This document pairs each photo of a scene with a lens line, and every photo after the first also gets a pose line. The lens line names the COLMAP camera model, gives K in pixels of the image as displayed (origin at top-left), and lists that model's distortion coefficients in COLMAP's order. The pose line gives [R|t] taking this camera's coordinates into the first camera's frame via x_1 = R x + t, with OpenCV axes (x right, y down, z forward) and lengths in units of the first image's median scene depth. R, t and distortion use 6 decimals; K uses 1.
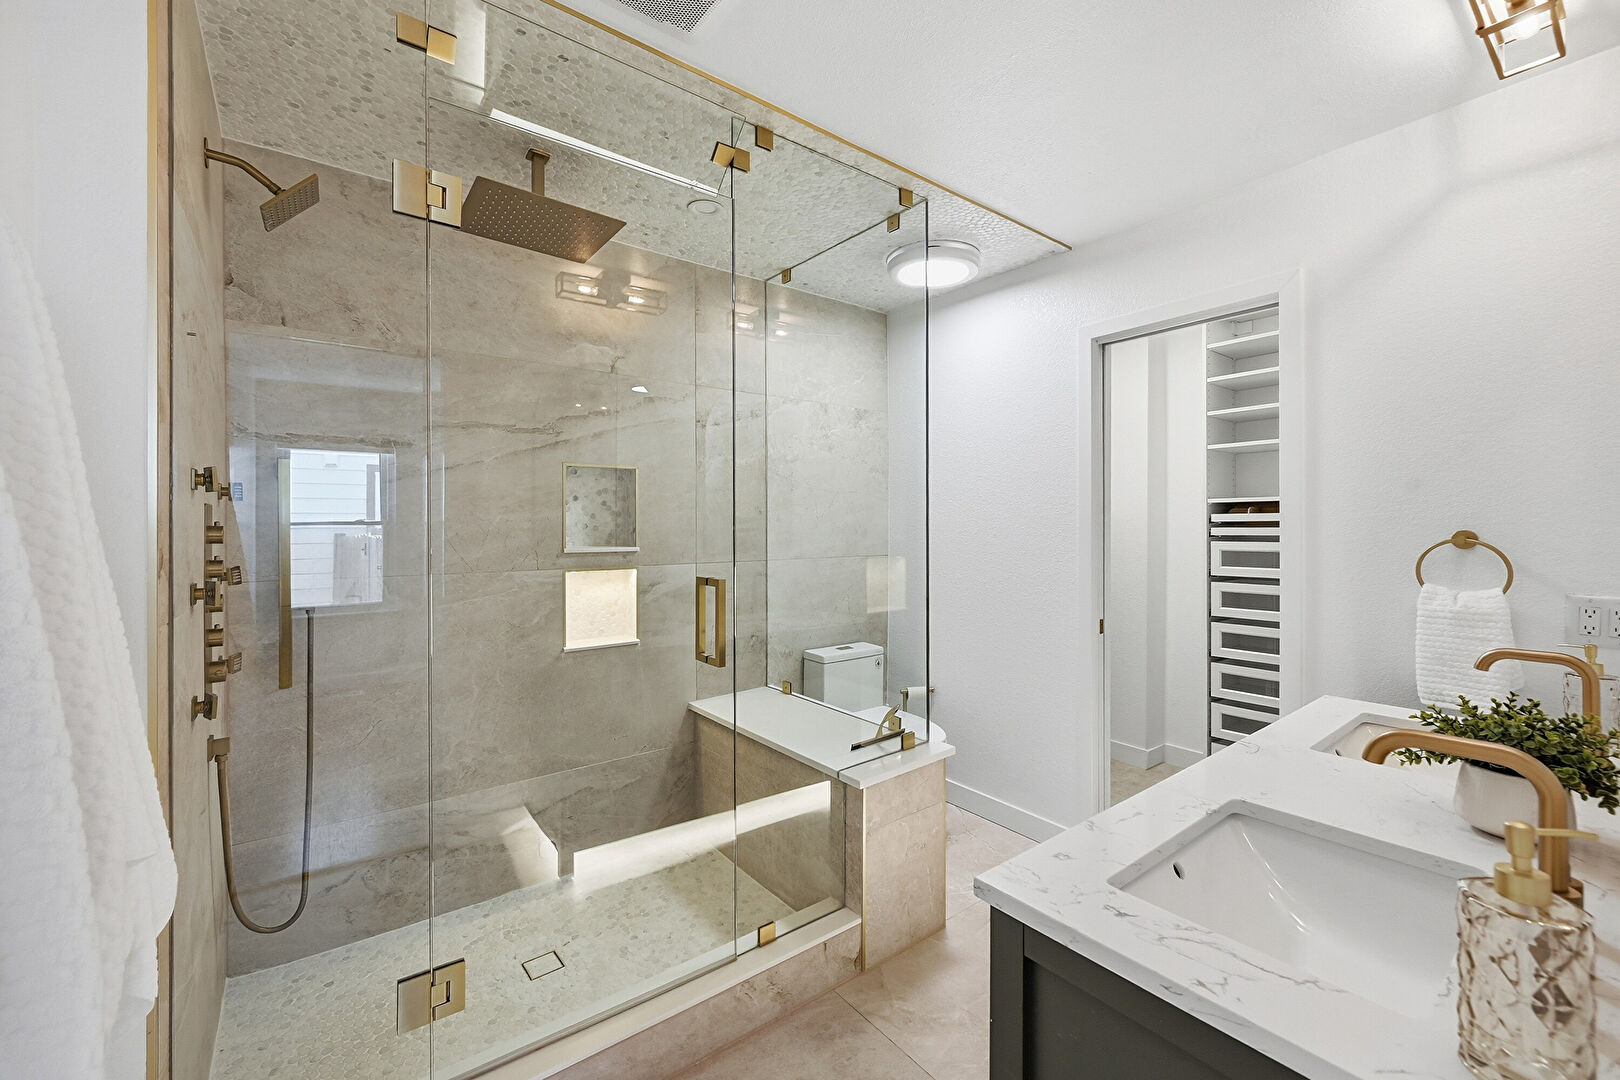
lens RADIAL K [[645.4, 0, 805.3], [0, 645.4, 532.1], [0, 0, 1]] dist [-0.002141, -0.000082]
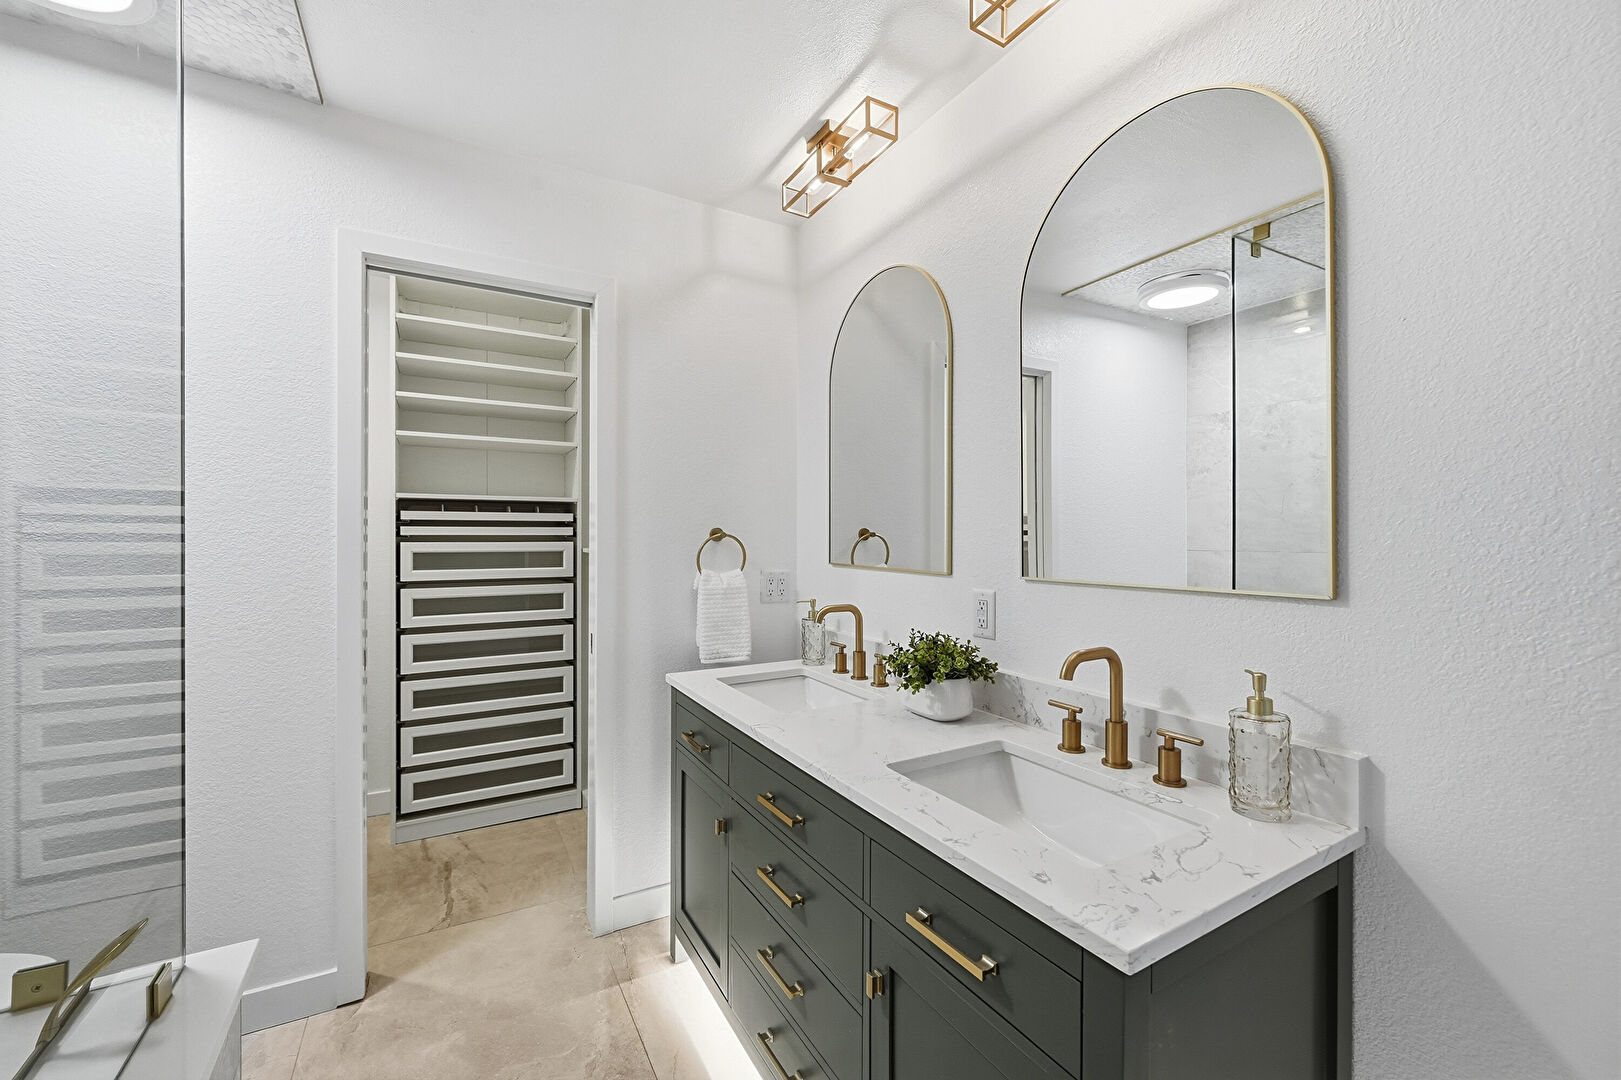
lens RADIAL K [[645.8, 0, 804.0], [0, 645.8, 535.2], [0, 0, 1]] dist [-0.002141, -0.000082]
pose [[0.131052, -0.004864, 0.991364, -0.158250], [0.006573, 0.999970, 0.004037, 0.004802], [-0.991354, 0.005988, 0.131080, 0.355958]]
